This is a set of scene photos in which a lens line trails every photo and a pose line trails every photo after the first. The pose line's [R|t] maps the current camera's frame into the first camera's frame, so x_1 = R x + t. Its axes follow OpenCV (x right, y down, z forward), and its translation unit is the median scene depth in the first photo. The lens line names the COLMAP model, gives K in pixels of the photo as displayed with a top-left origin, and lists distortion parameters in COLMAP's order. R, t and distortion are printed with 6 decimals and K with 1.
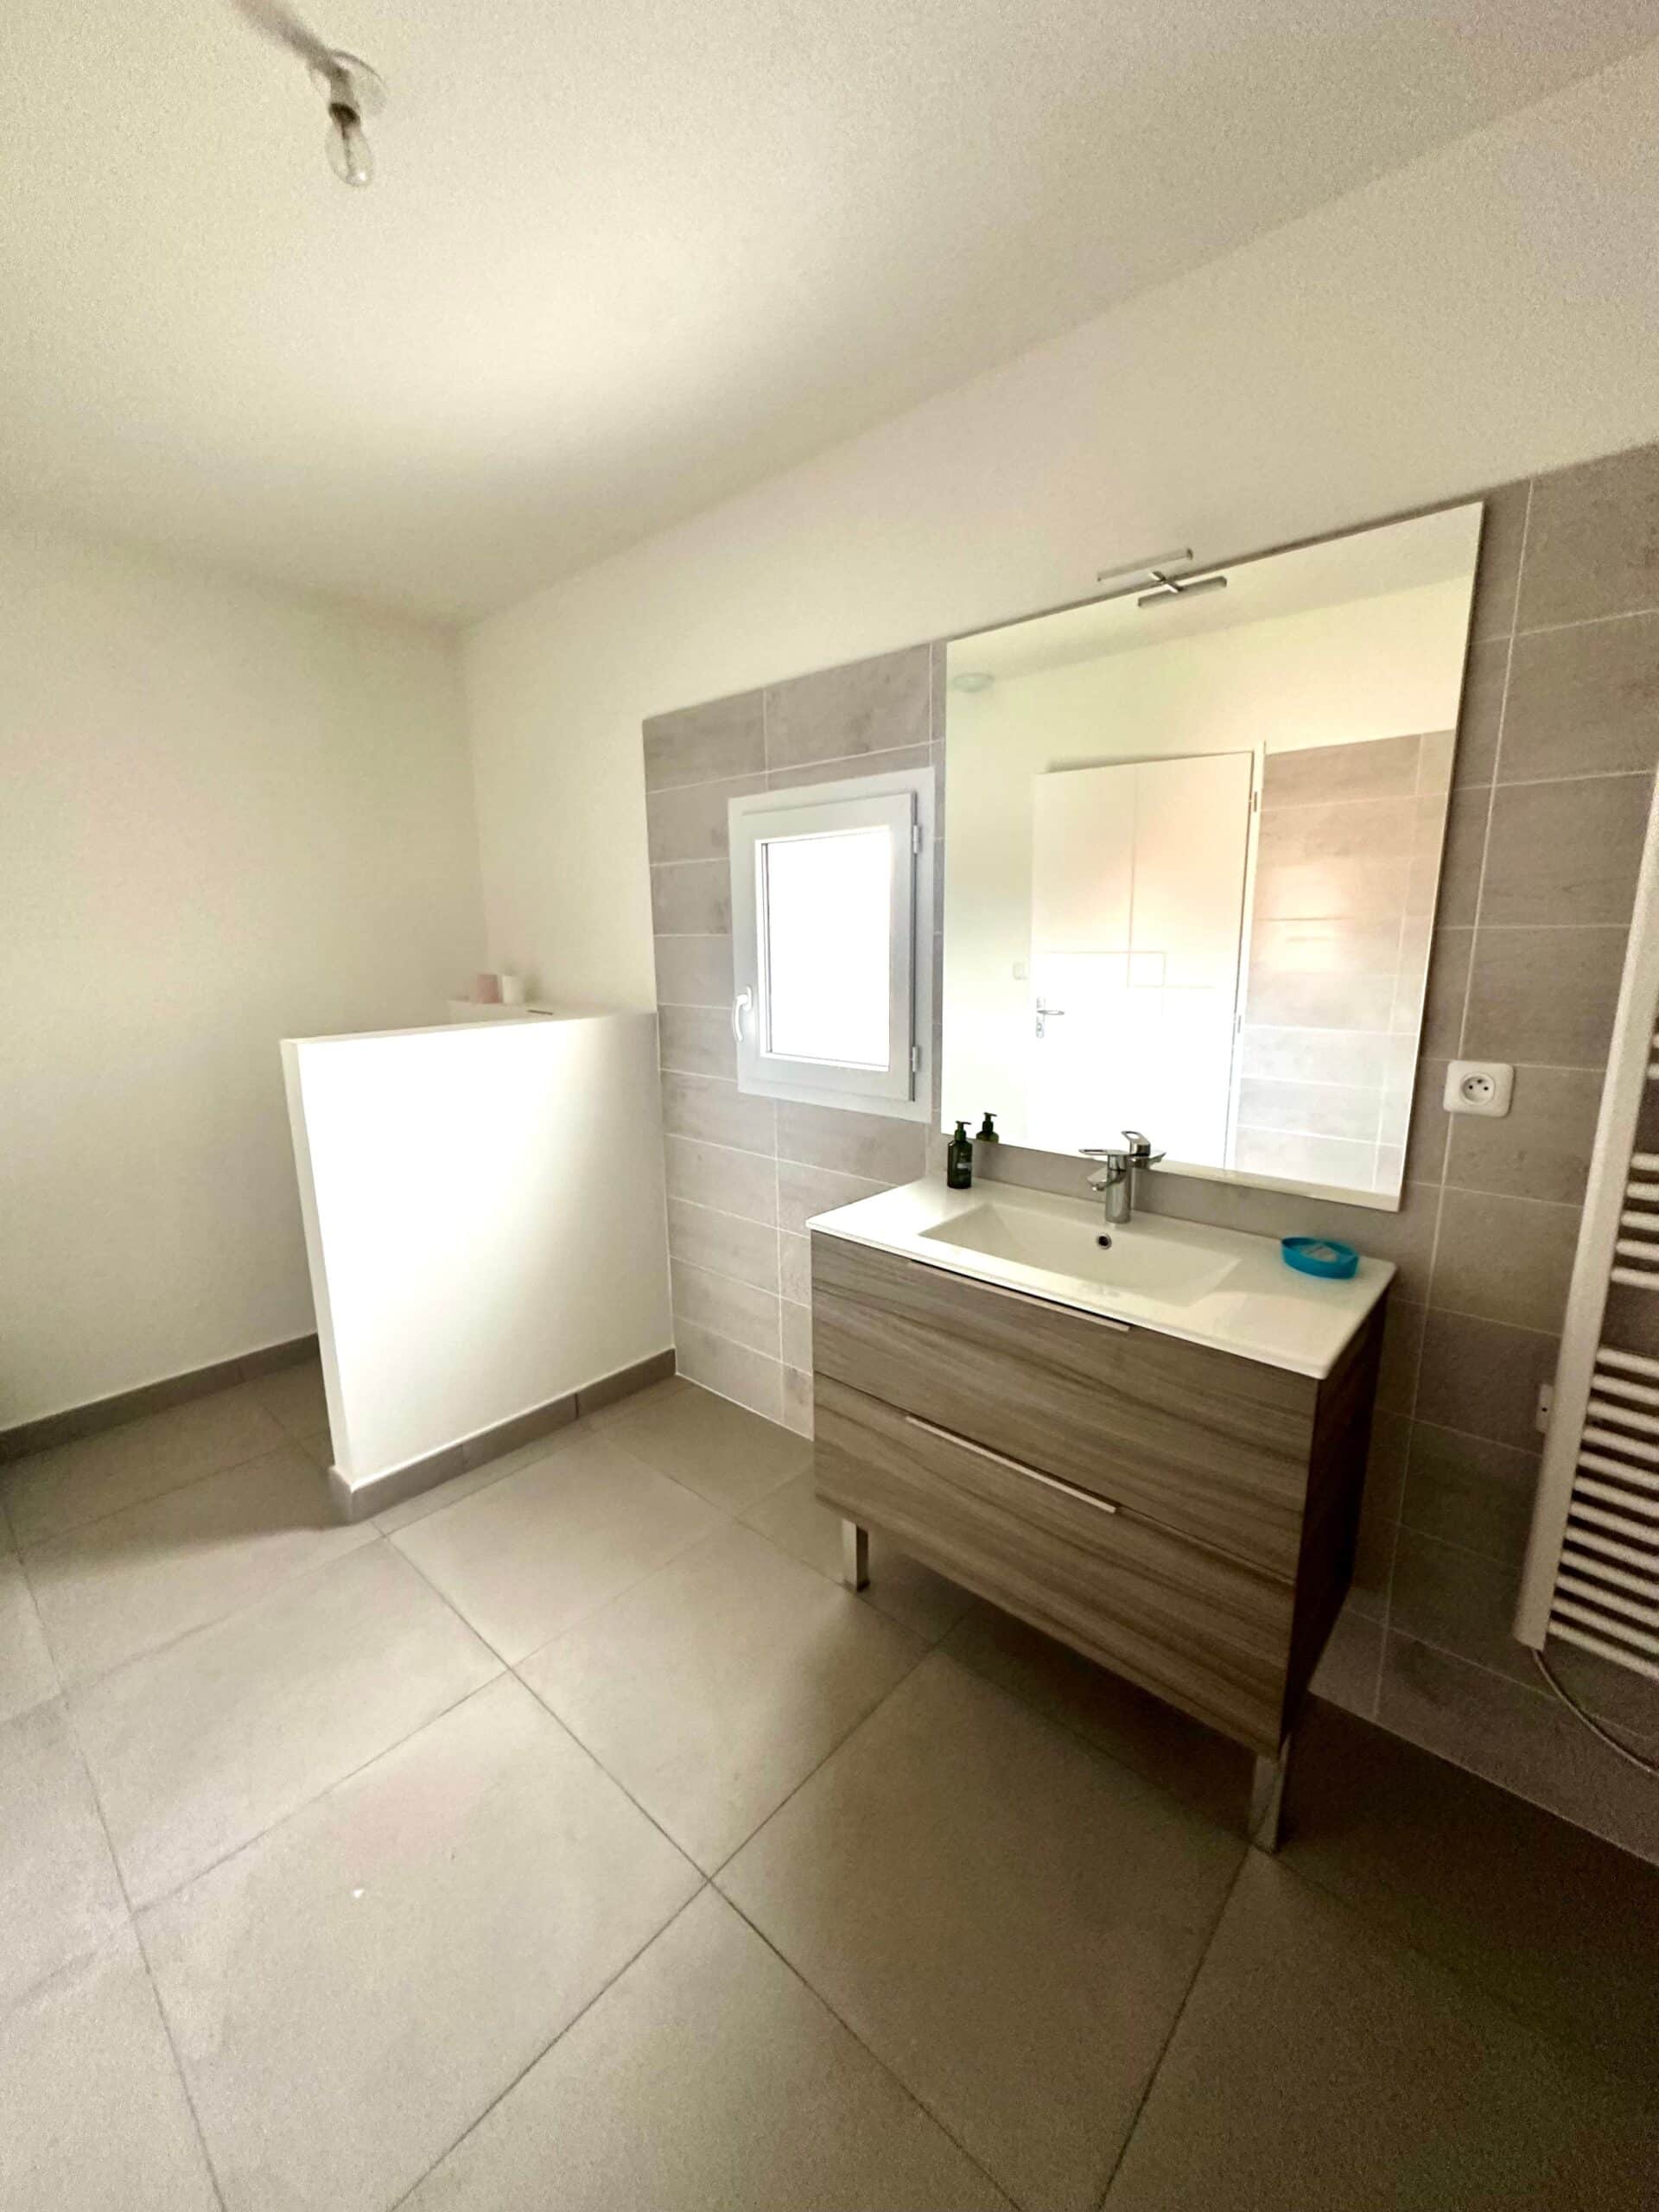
lens RADIAL K [[885.6, 0, 820.7], [0, 885.6, 1108.6], [0, 0, 1]] dist [-0.000882, -0.000164]
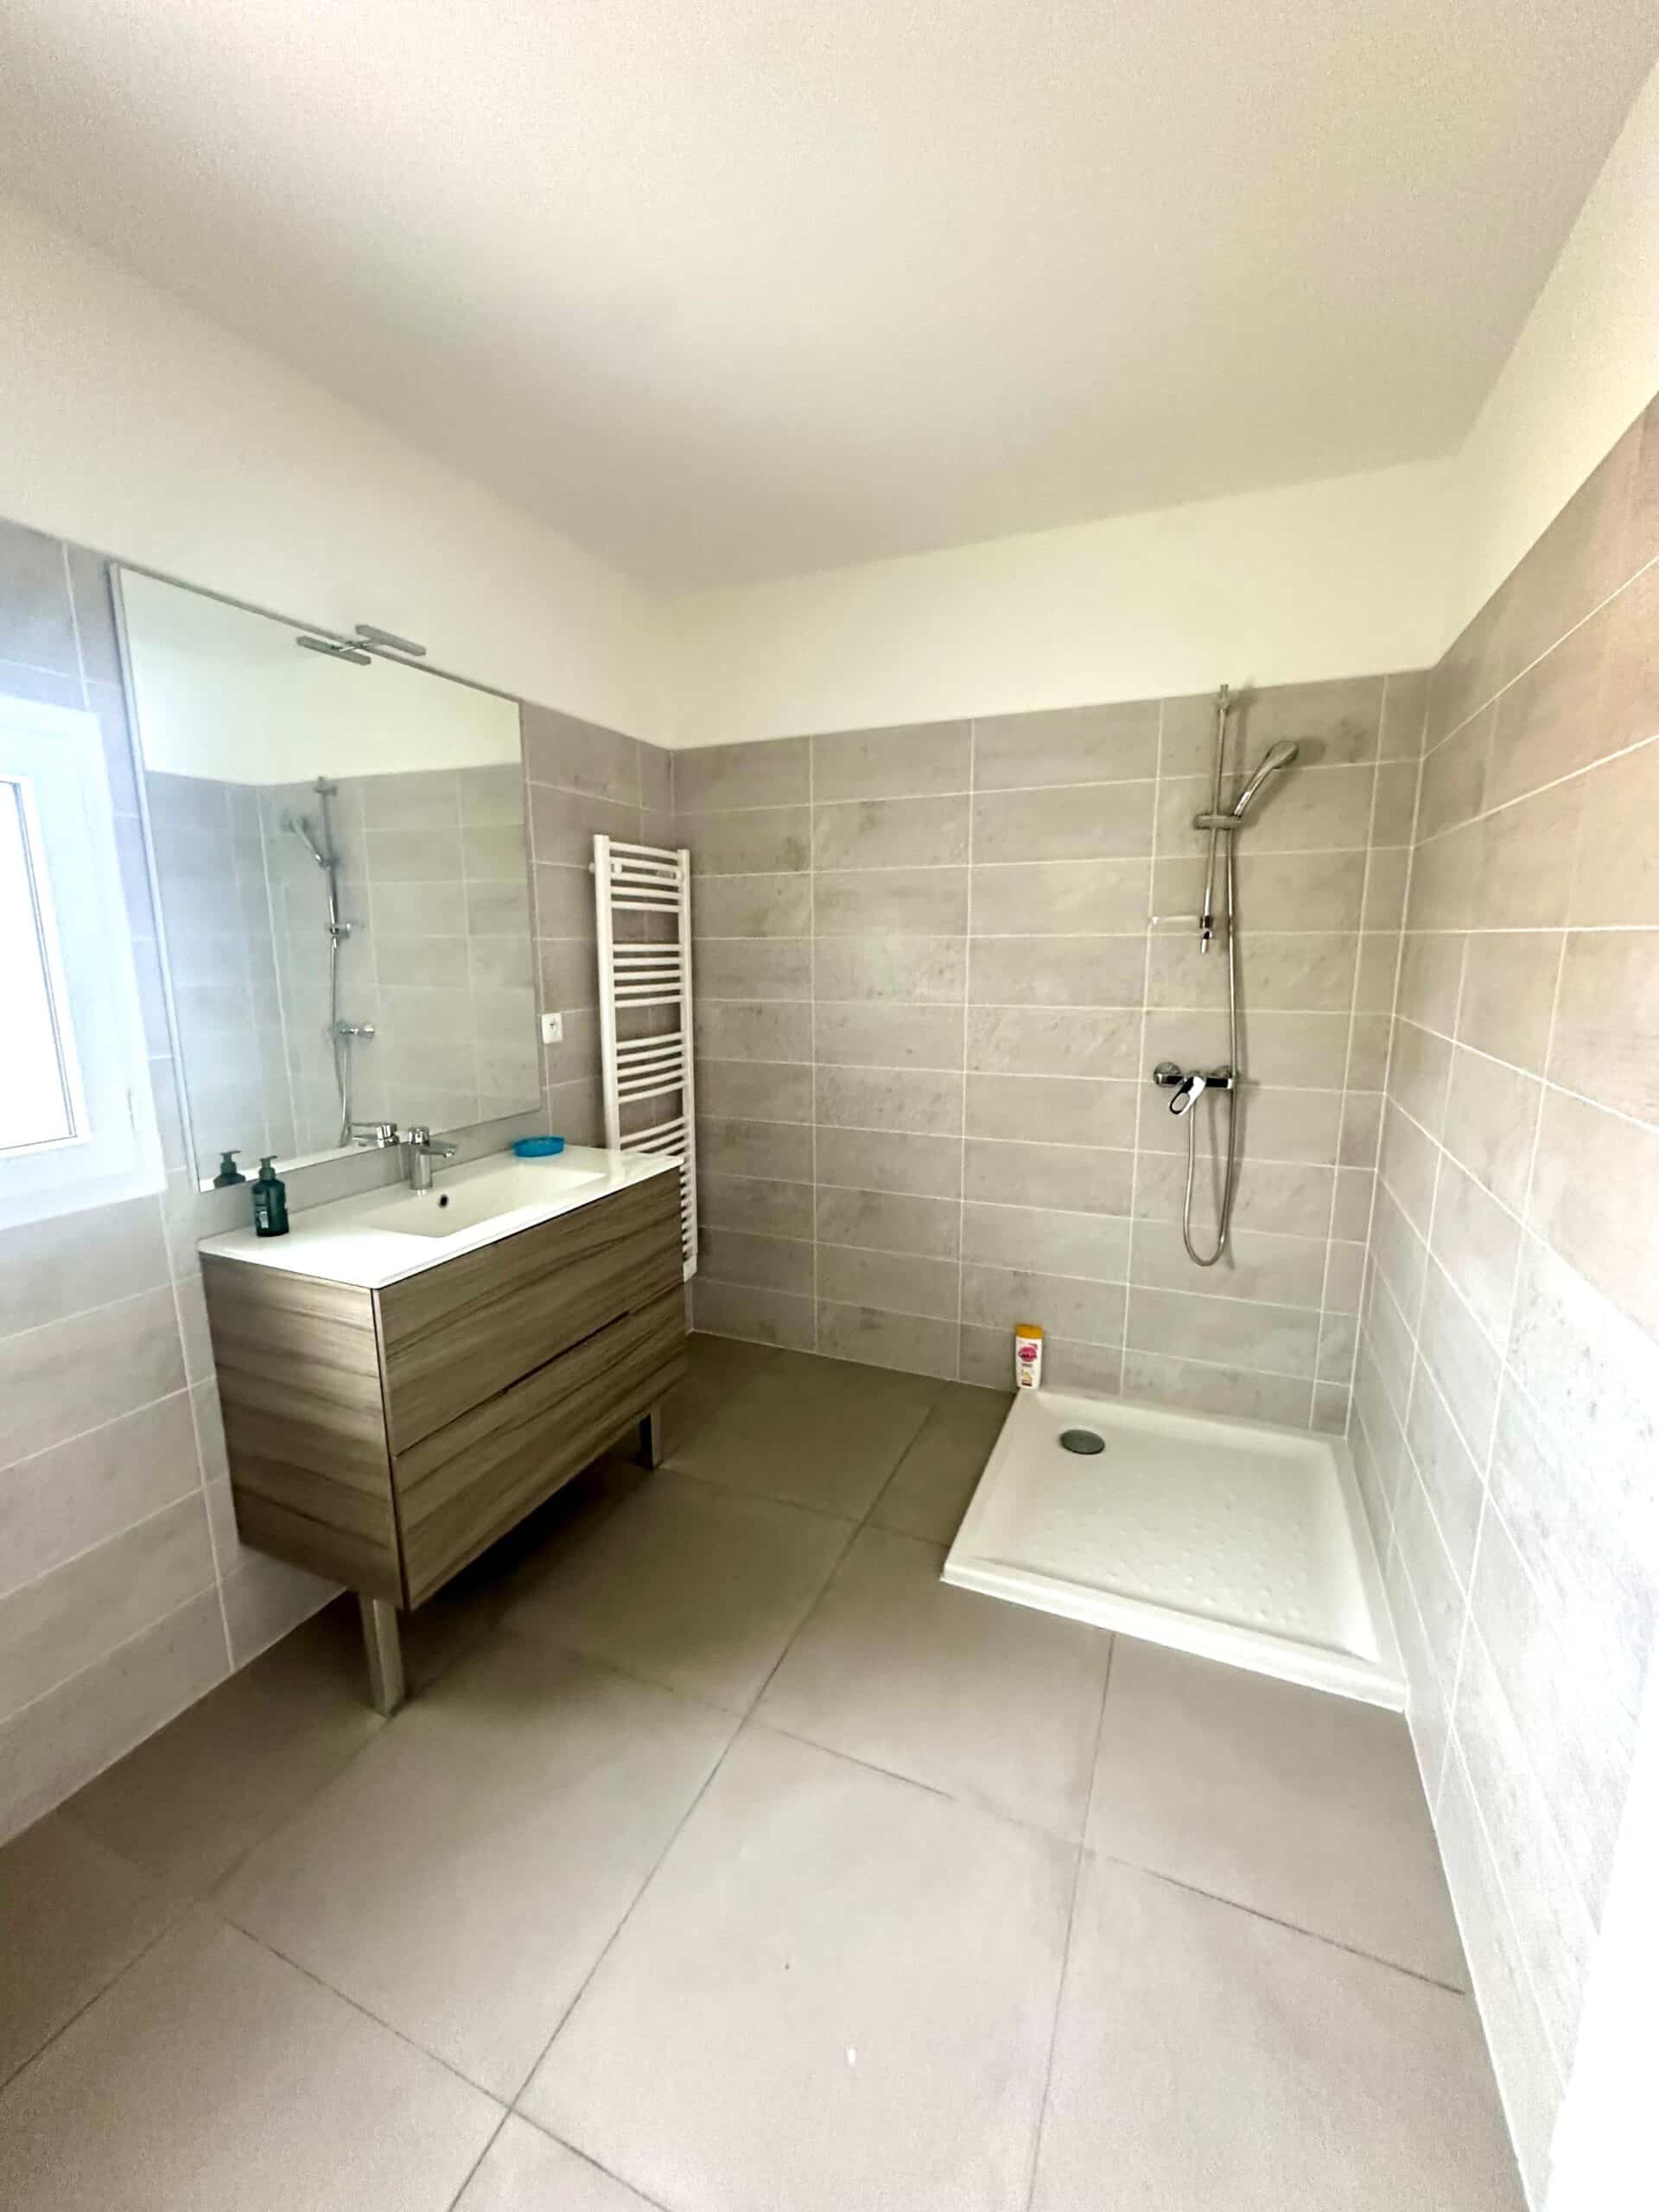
lens RADIAL K [[885.6, 0, 820.7], [0, 885.6, 1108.6], [0, 0, 1]] dist [-0.000882, -0.000164]
pose [[-0.318842, -0.159536, 0.934285, -0.988273], [0.199169, 0.952445, 0.230607, -0.149117], [-0.926645, 0.259608, -0.271905, 0.880399]]
